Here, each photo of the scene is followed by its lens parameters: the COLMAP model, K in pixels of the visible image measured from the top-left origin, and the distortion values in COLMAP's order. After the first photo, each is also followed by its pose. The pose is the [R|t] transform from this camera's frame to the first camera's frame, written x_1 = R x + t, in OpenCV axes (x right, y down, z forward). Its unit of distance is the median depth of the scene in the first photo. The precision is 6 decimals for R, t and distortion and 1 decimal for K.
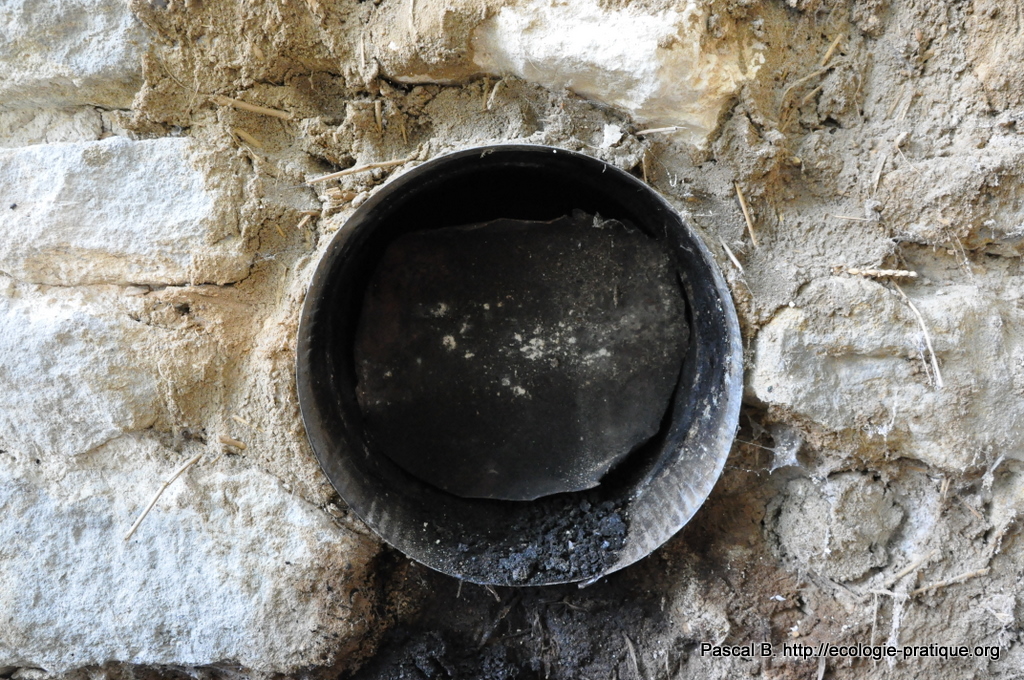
lens RADIAL K [[764.3, 0, 518.3], [0, 764.3, 342.1], [0, 0, 1]] dist [-0.179518, 0.102108]
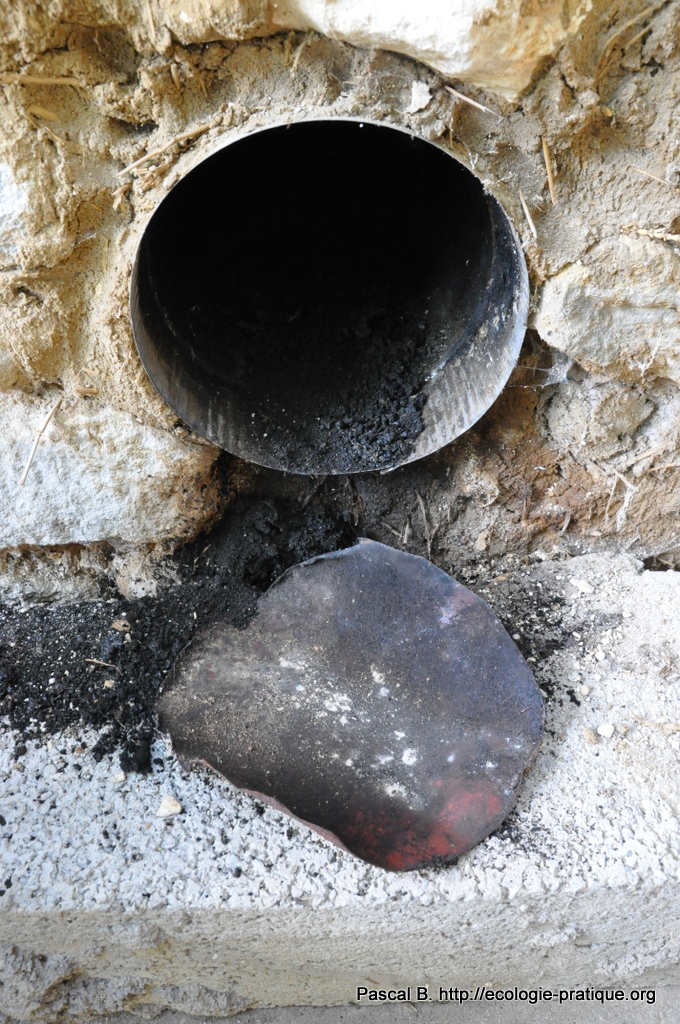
lens RADIAL K [[764.3, 0, 340.0], [0, 764.3, 512.0], [0, 0, 1]] dist [-0.179518, 0.102108]
pose [[0.999432, -0.030646, 0.014054, -0.008325], [0.016160, 0.801292, 0.598056, -0.405661], [-0.029589, -0.597489, 0.801331, -0.068629]]
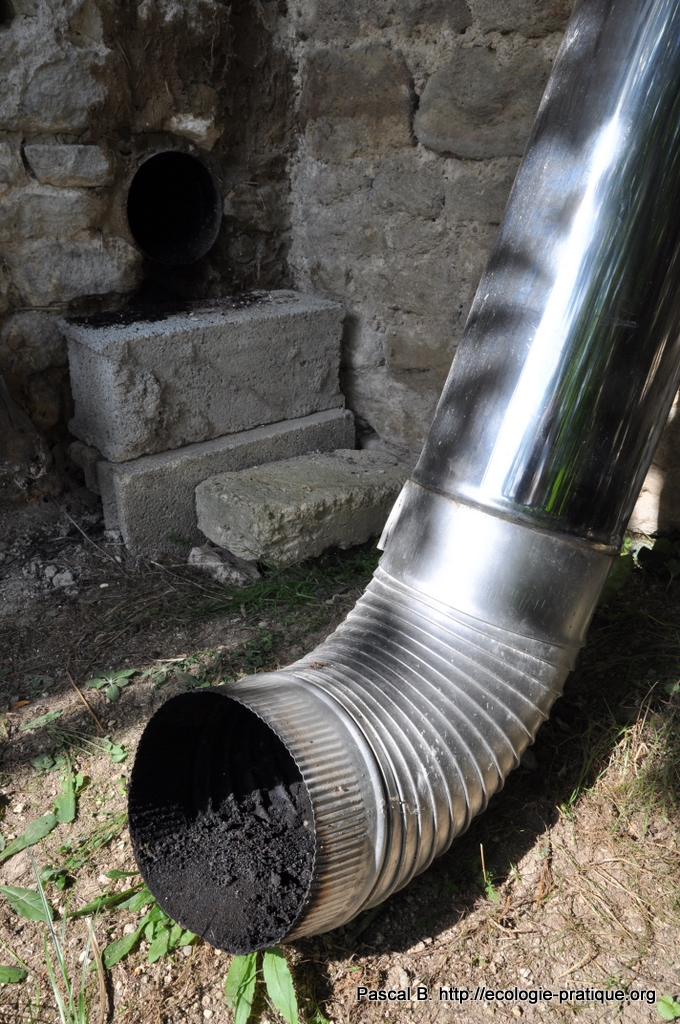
lens RADIAL K [[764.3, 0, 340.0], [0, 764.3, 512.0], [0, 0, 1]] dist [-0.179518, 0.102108]
pose [[0.752437, -0.250033, 0.609362, -2.143647], [0.025574, 0.935541, 0.352292, 0.189459], [-0.658168, -0.249494, 0.710329, -2.780308]]
